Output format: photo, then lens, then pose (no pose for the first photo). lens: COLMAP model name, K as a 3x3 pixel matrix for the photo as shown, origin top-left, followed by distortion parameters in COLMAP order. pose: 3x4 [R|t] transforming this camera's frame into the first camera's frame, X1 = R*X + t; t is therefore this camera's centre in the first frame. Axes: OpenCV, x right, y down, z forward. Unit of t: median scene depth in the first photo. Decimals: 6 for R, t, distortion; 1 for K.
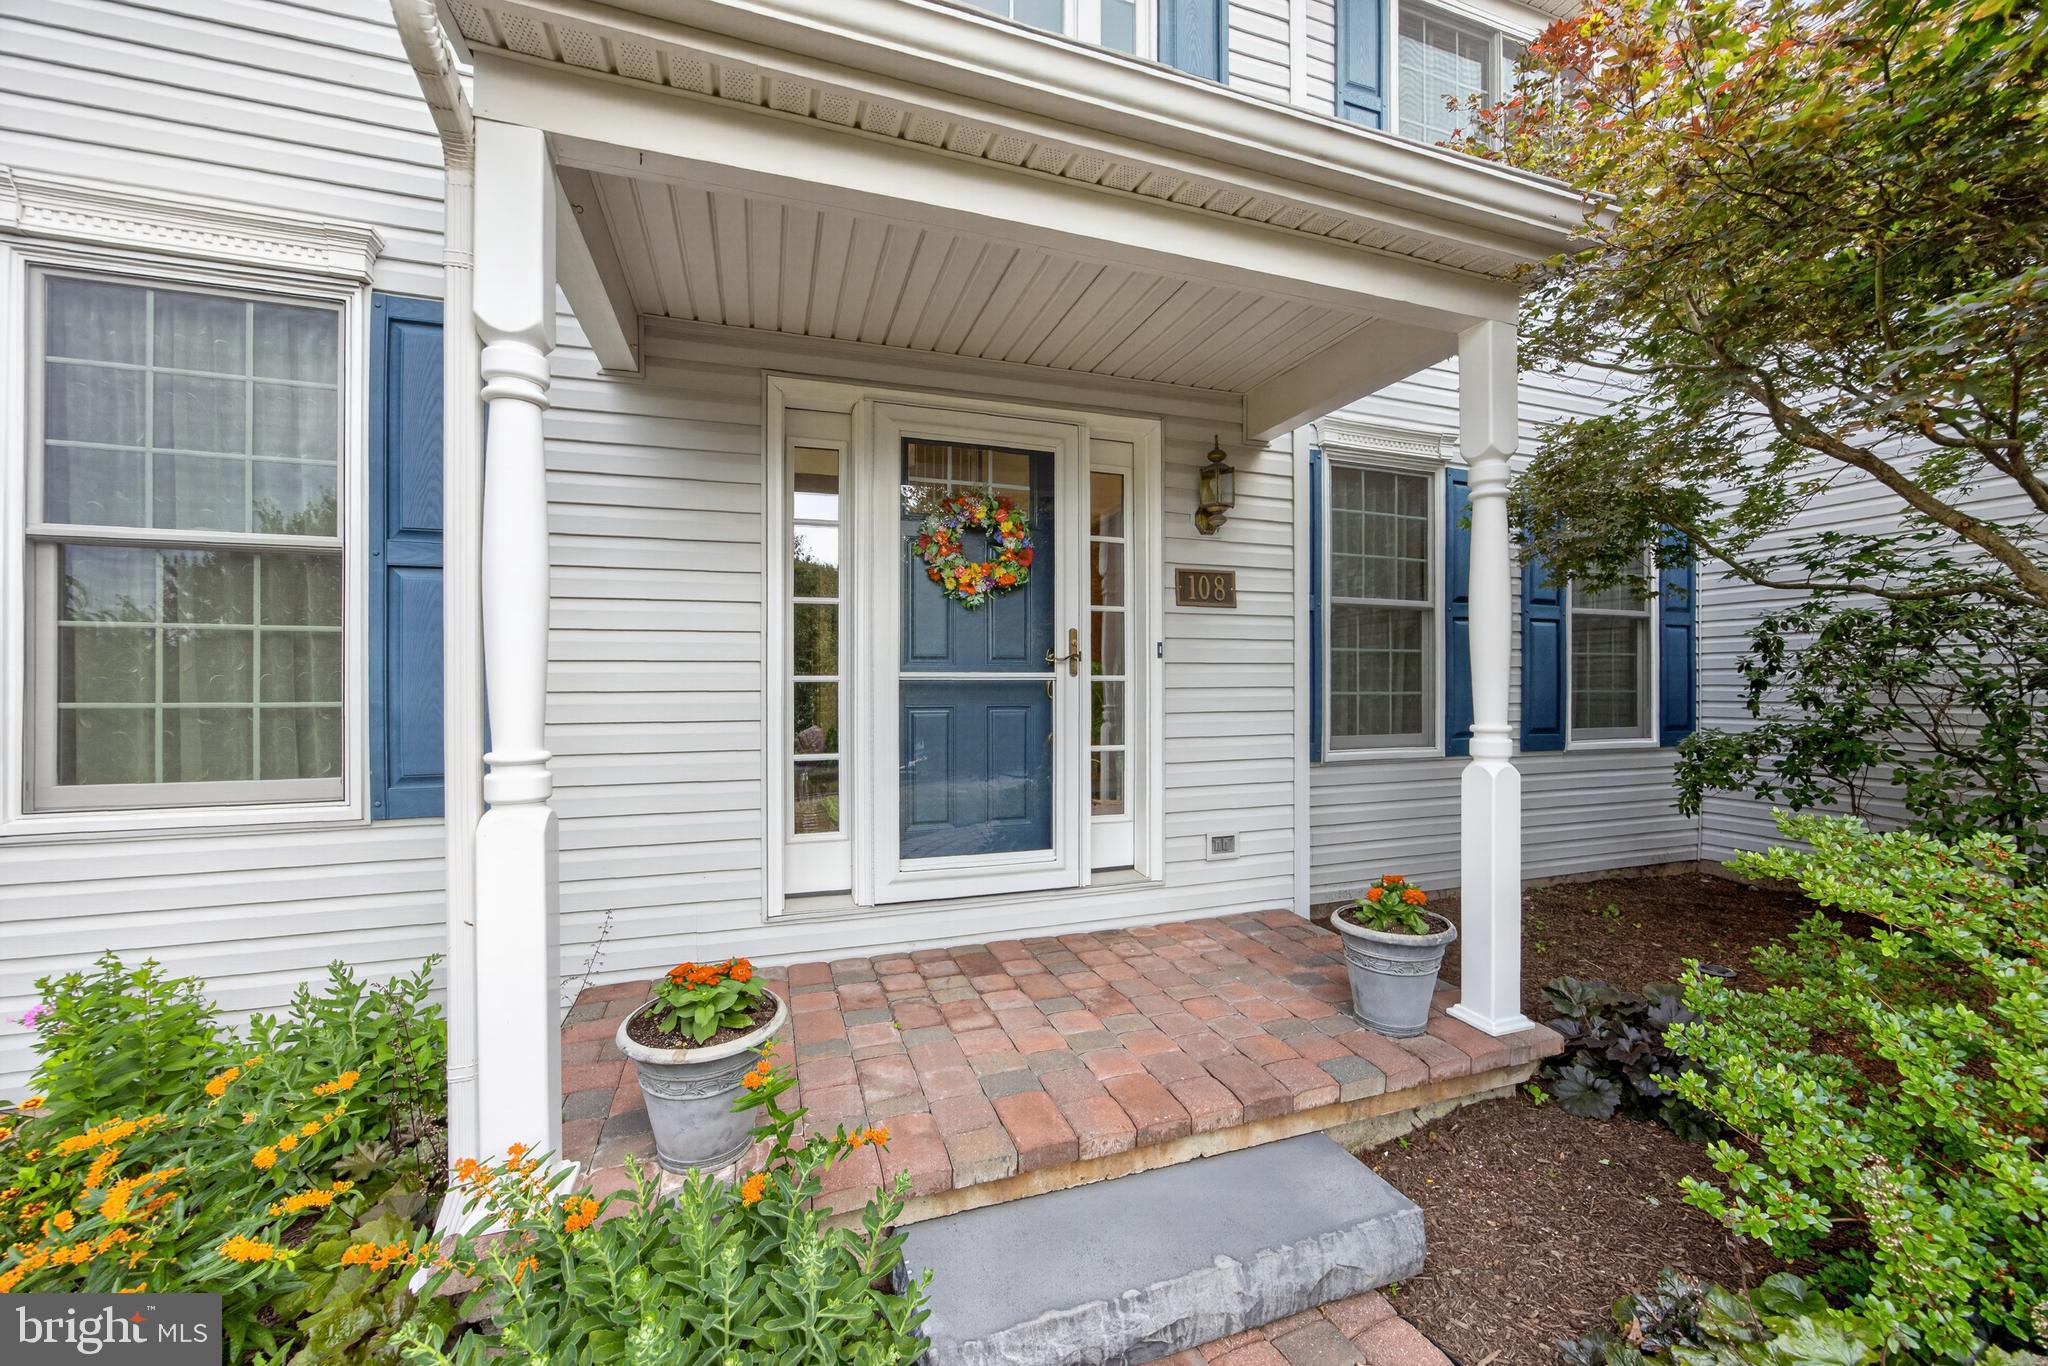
lens RADIAL K [[762.1, 0, 1024.0], [0, 762.1, 683.0], [0, 0, 1]] dist [-0.000530, 0.000065]
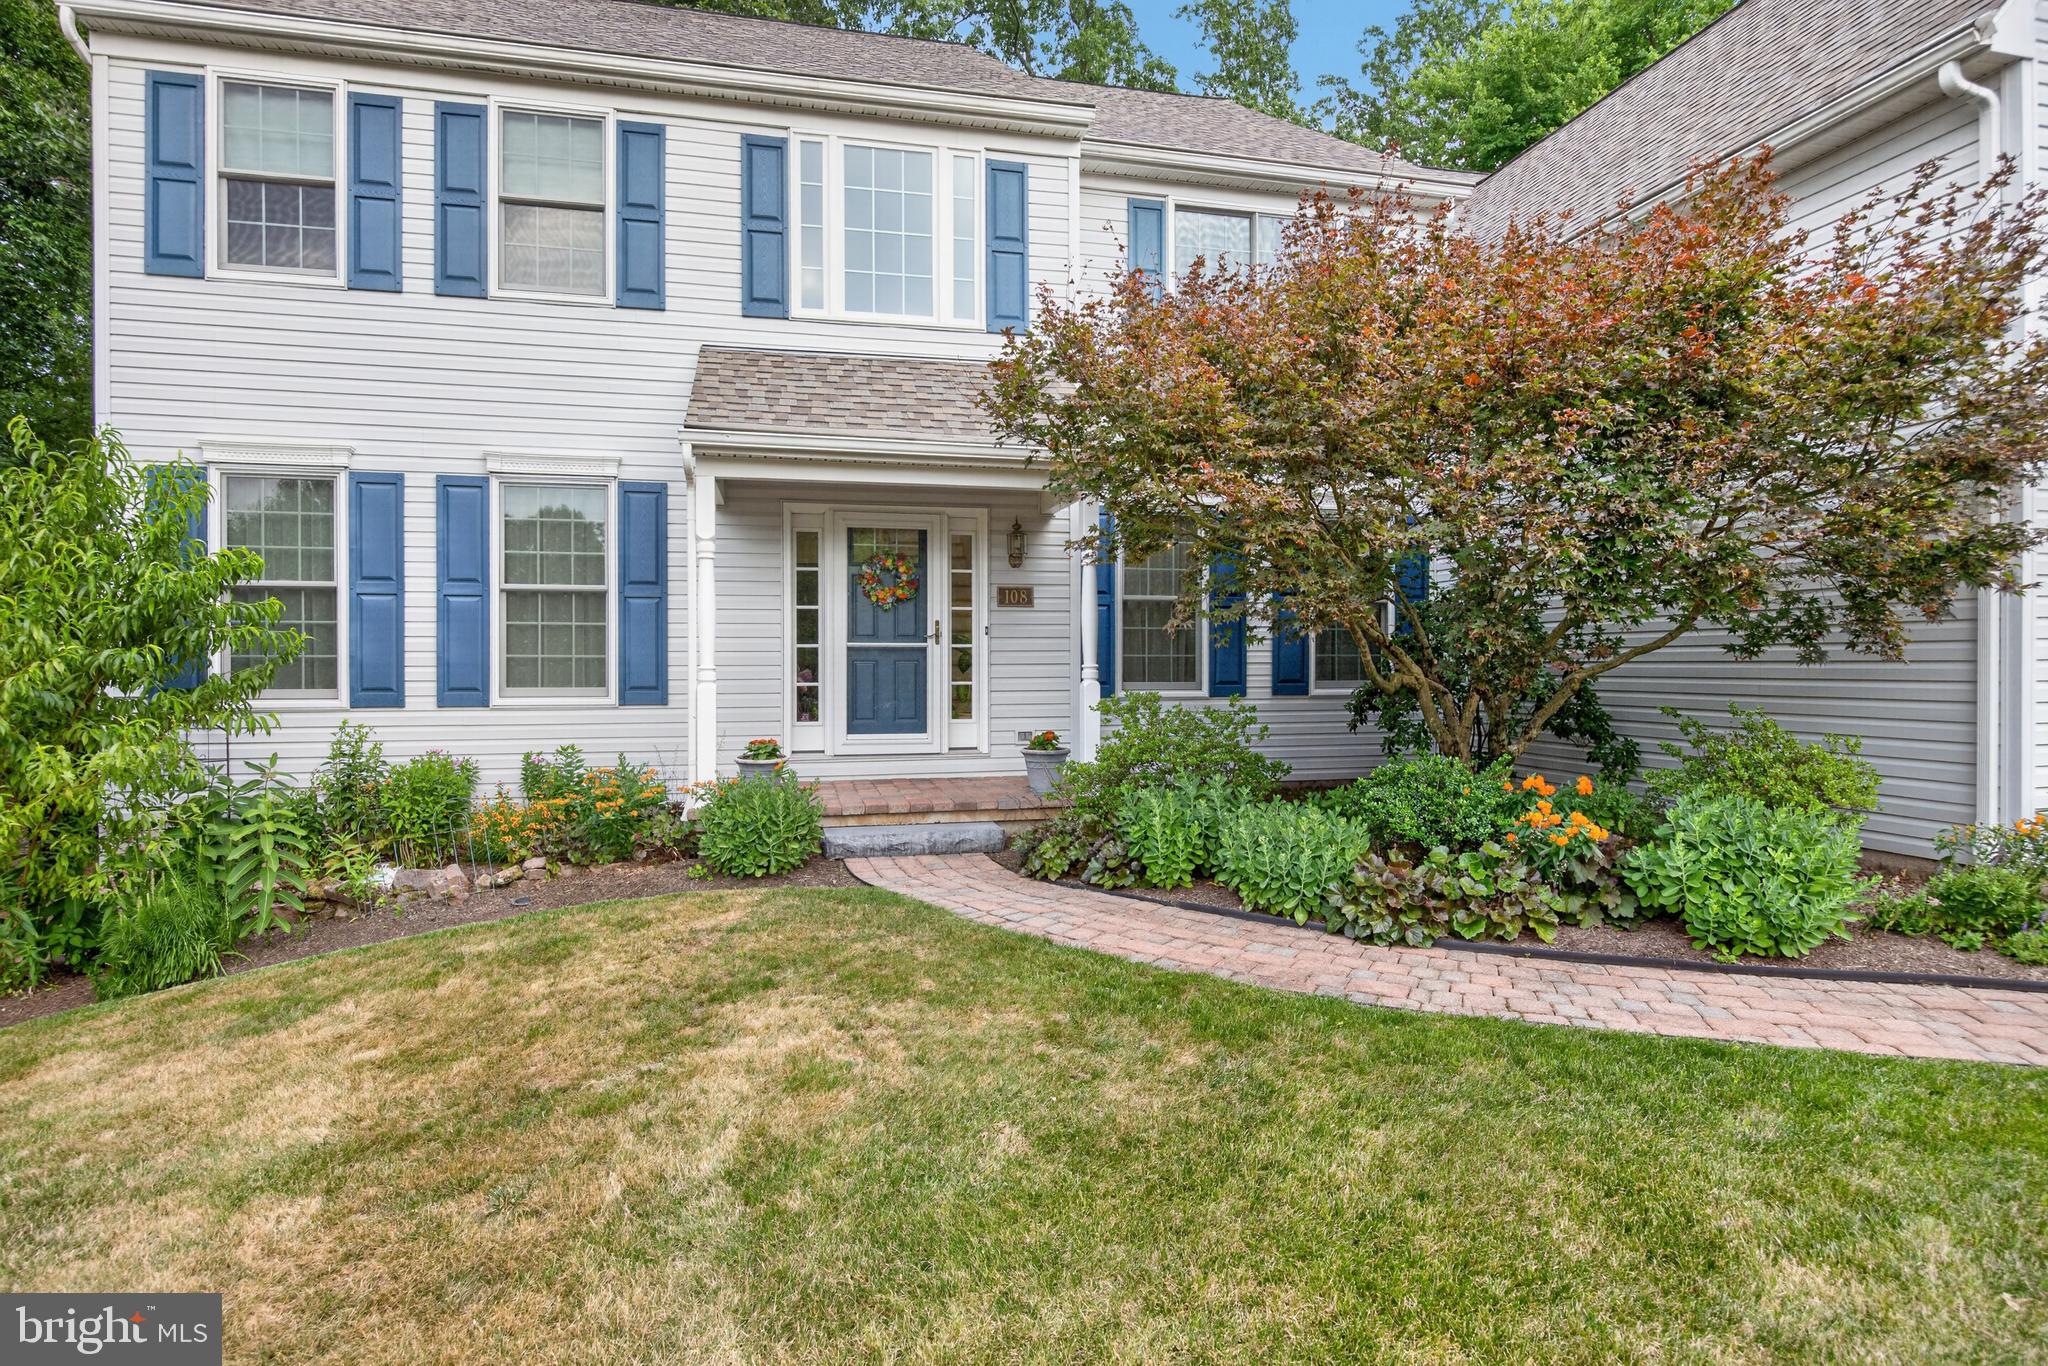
lens RADIAL K [[1075.7, 0, 1024.0], [0, 1075.7, 683.0], [0, 0, 1]] dist [0.000008, 0.000149]
pose [[0.993136, 0.002216, -0.116948, 0.611019], [0.000191, 0.999788, 0.020568, 0.033037], [0.116969, -0.020449, 0.992925, -1.712505]]
